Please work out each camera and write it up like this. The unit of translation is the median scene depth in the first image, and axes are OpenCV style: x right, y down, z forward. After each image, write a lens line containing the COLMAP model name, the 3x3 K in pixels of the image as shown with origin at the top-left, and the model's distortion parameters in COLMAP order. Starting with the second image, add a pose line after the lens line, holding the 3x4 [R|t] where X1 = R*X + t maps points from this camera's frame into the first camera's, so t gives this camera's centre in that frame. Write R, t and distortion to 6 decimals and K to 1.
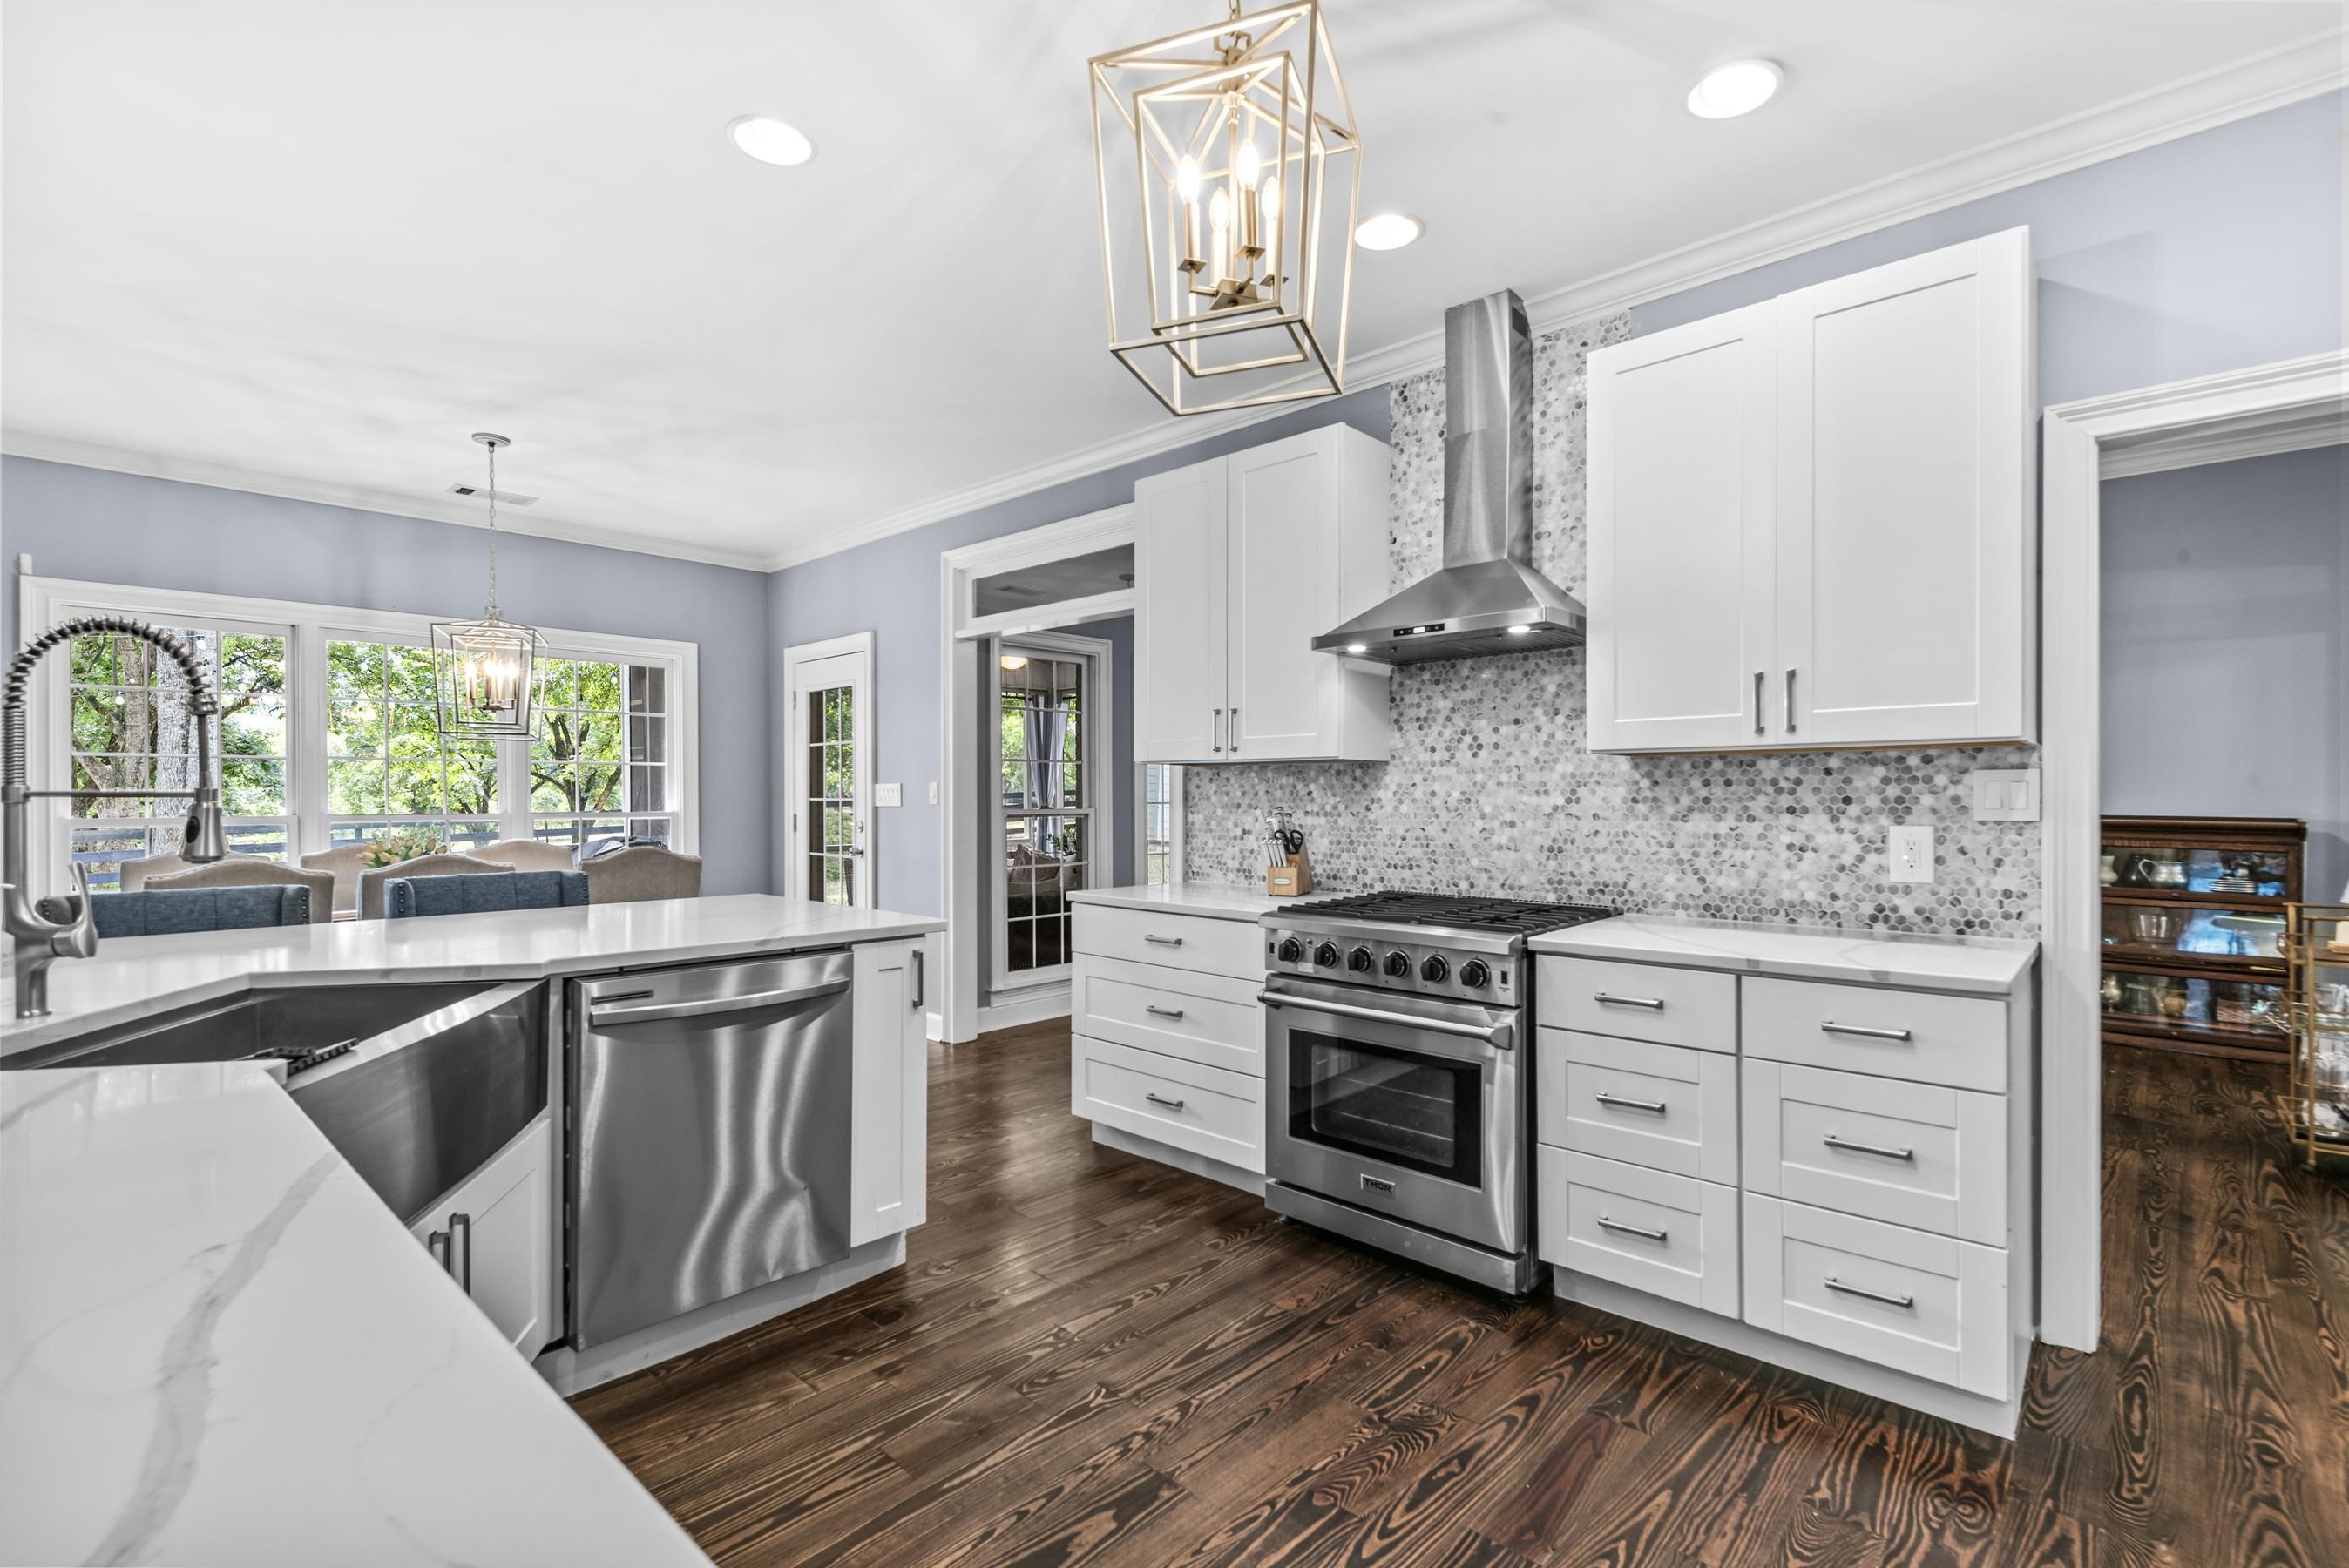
lens RADIAL K [[1049.8, 0, 1176.0], [0, 1049.8, 799.6], [0, 0, 1]] dist [0.006861, -0.003990]
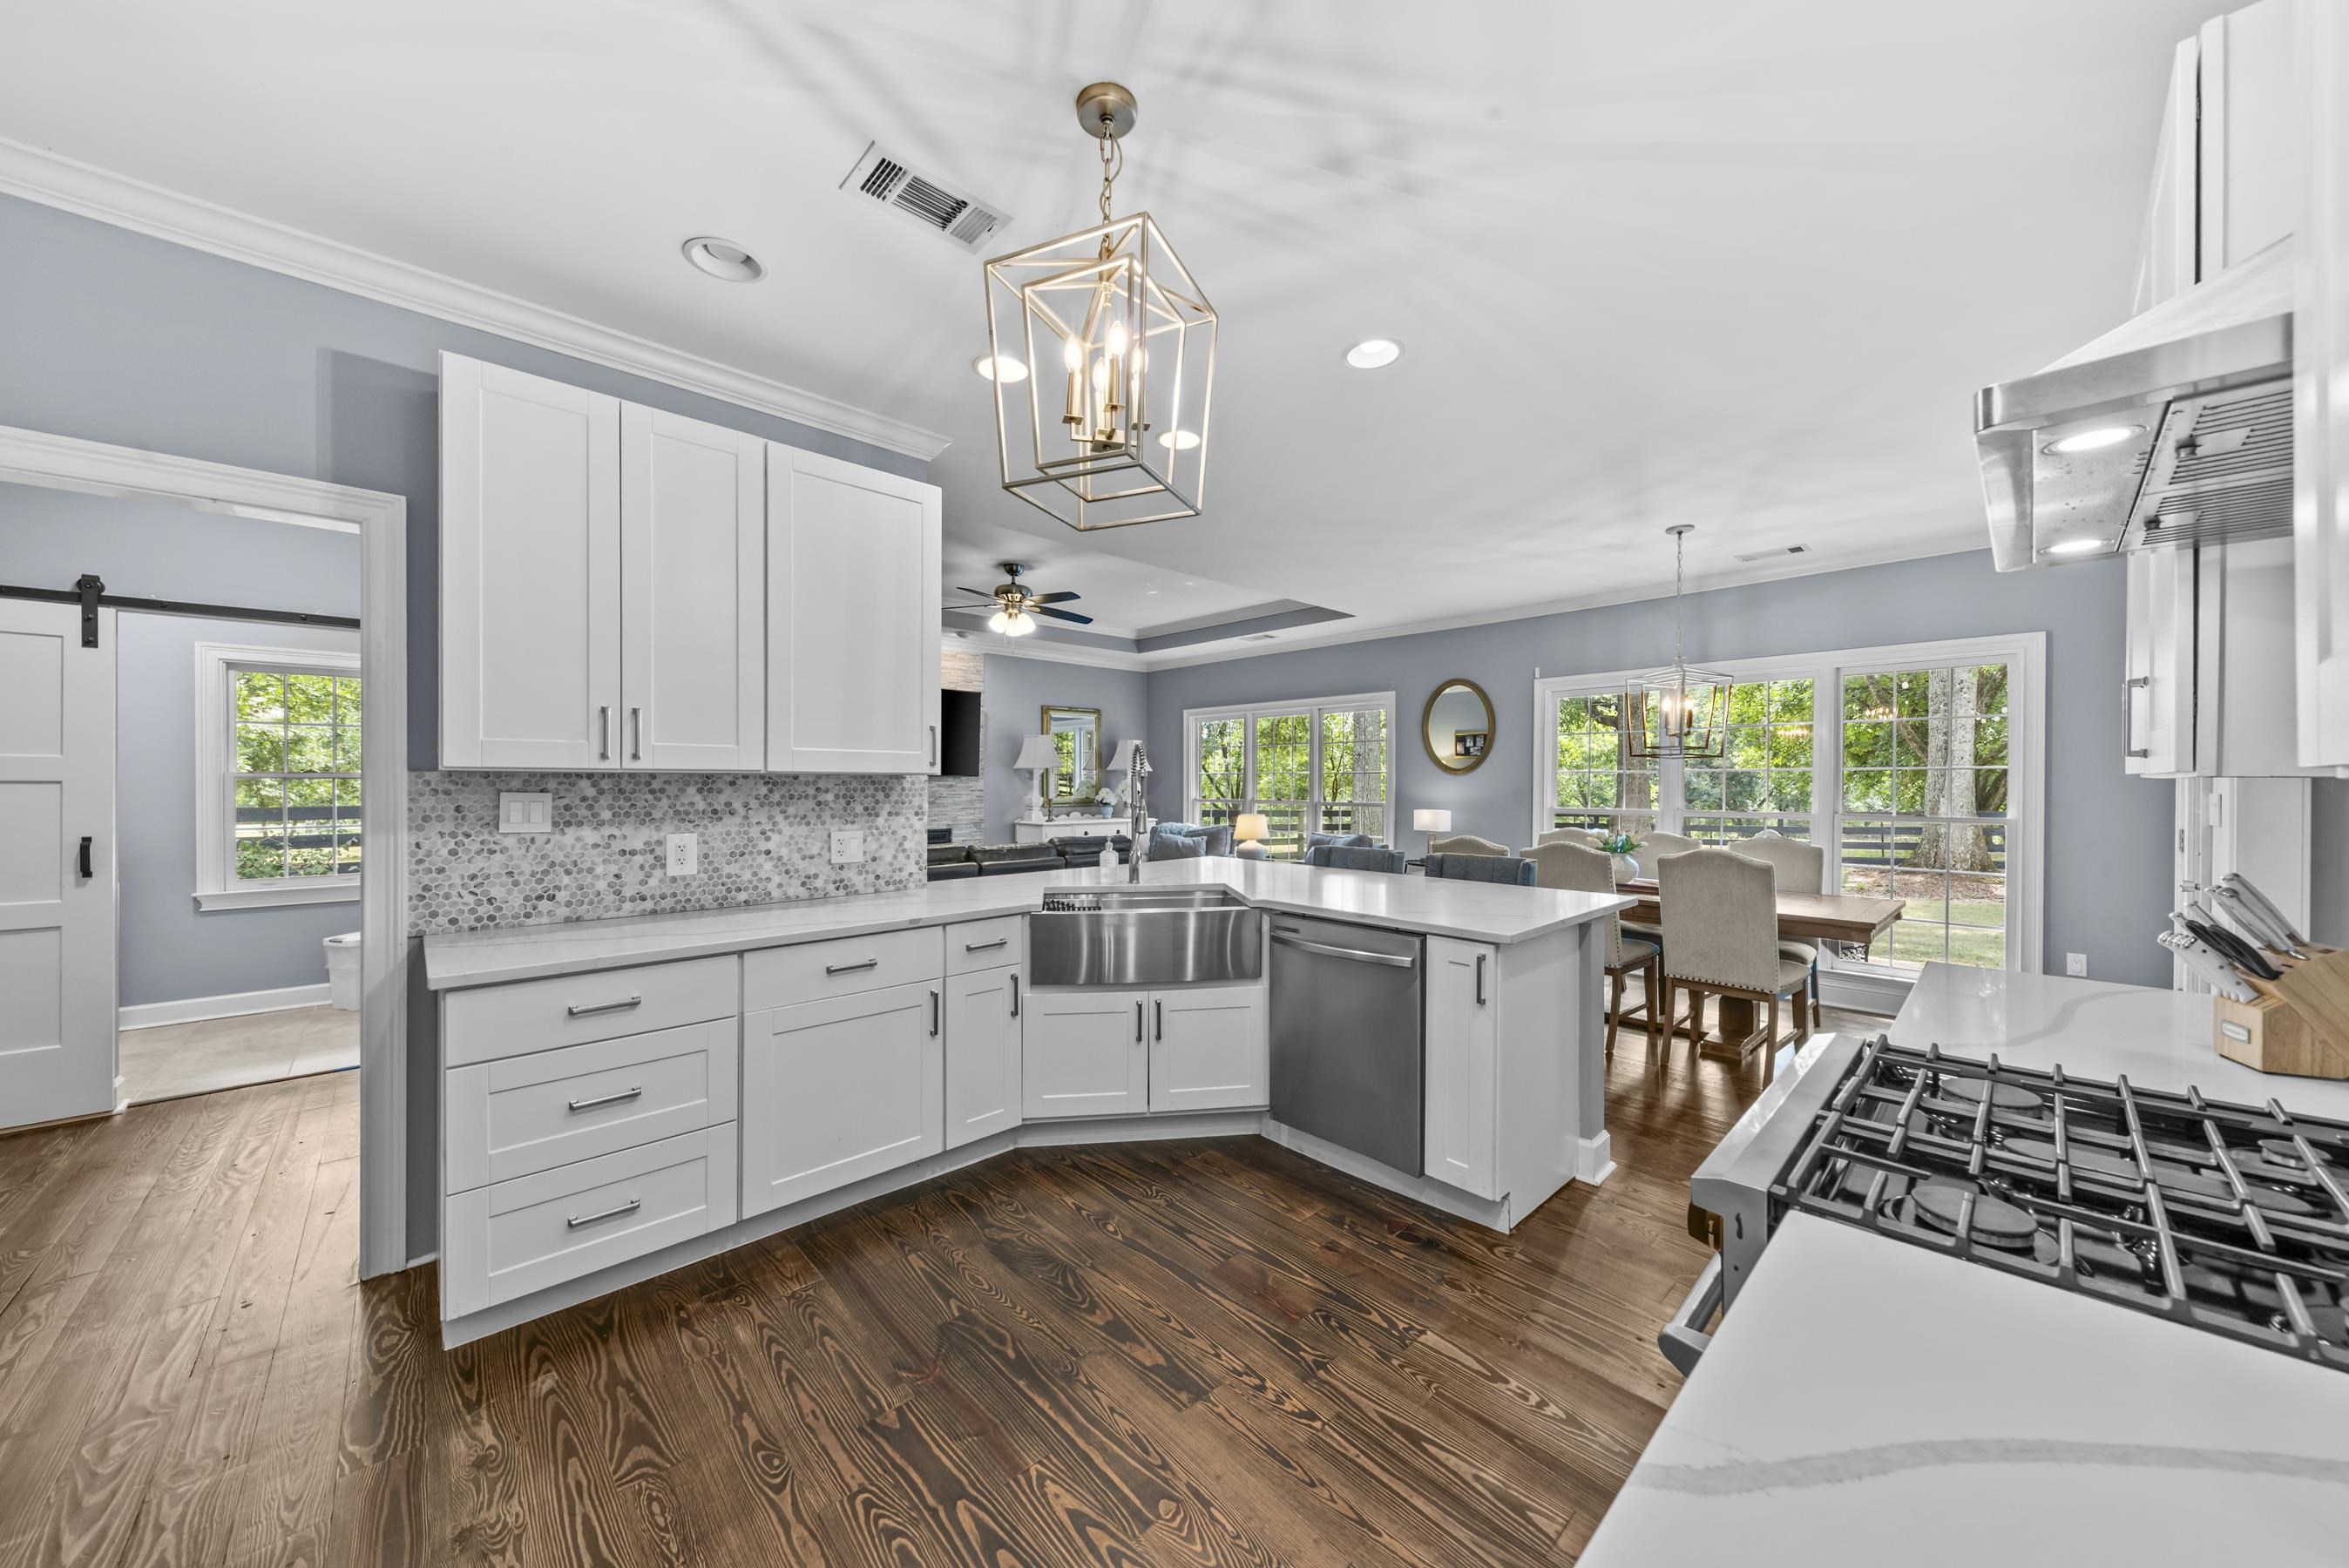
lens RADIAL K [[812.2, 0, 1181.0], [0, 812.2, 787.8], [0, 0, 1]] dist [0.003185, -0.001947]
pose [[-0.060484, 0.008218, -0.998135, 0.510050], [-0.005835, 0.999946, 0.008586, -0.033694], [0.998152, 0.006344, -0.060433, 0.572254]]
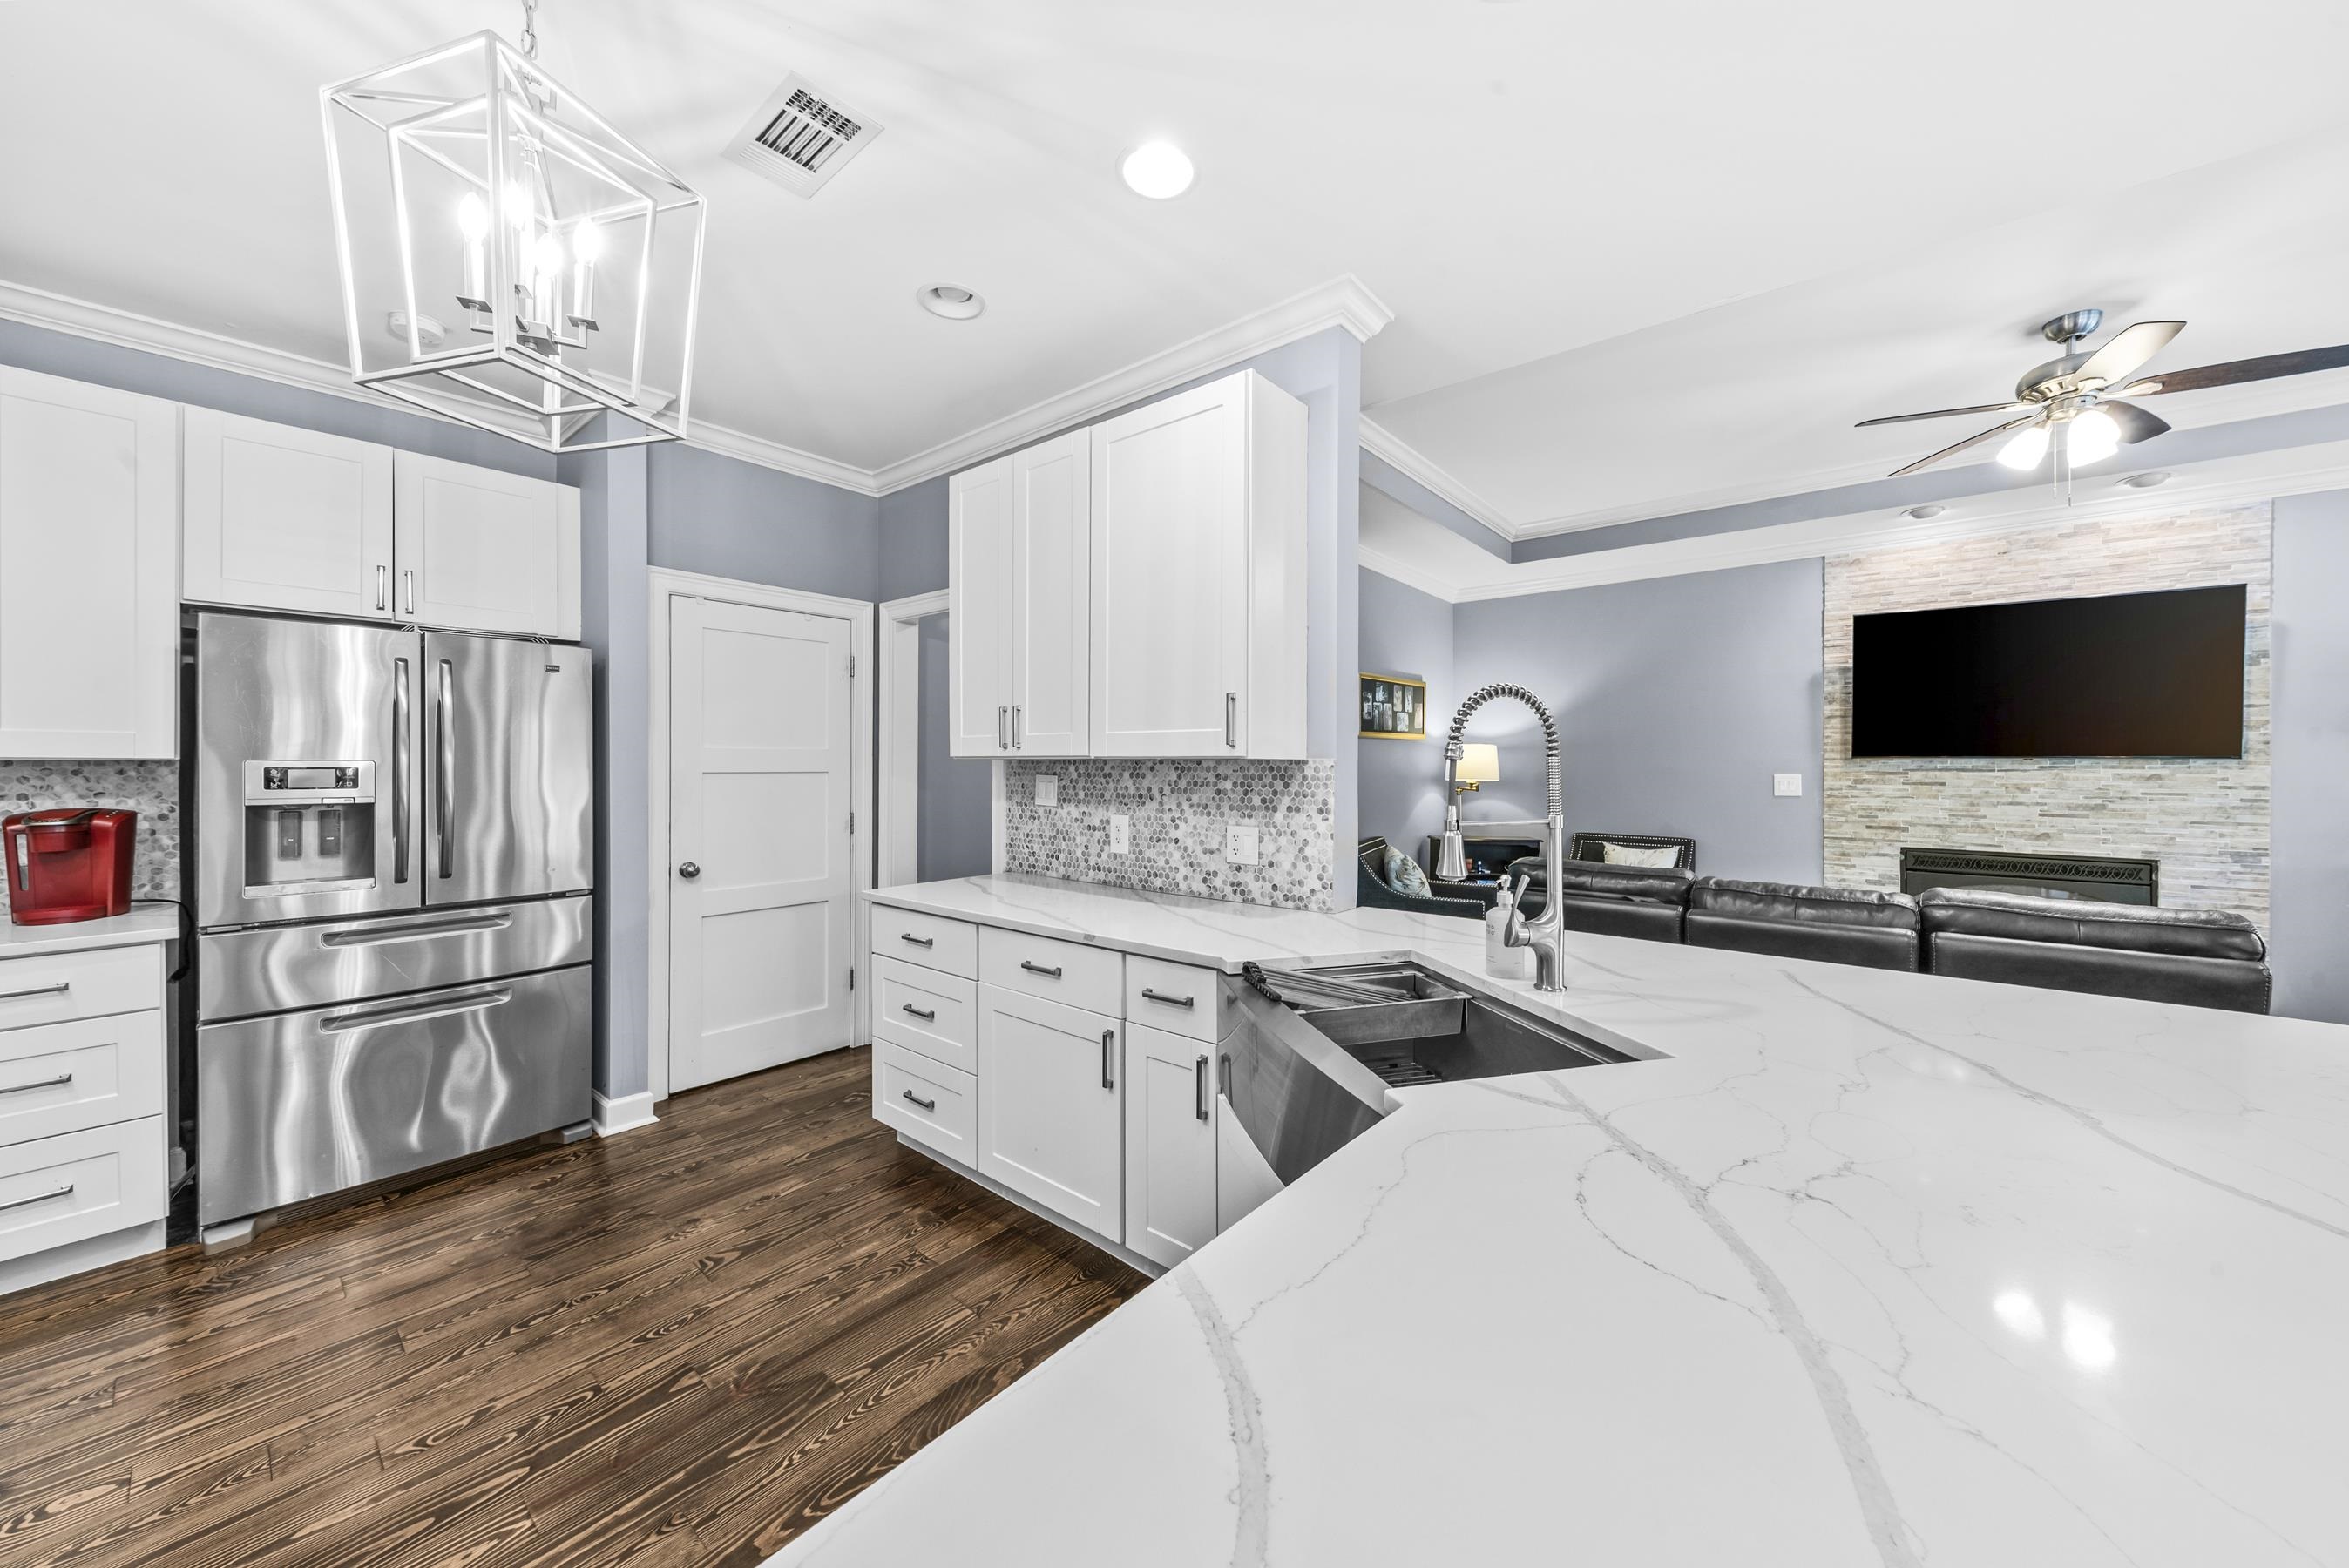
lens RADIAL K [[812.2, 0, 1189.4], [0, 812.2, 772.2], [0, 0, 1]] dist [0.003185, -0.001947]
pose [[-0.997856, -0.001911, -0.065426, -0.258108], [-0.002627, 0.999938, 0.010860, -0.034282], [0.065401, 0.011008, -0.997798, 0.898413]]
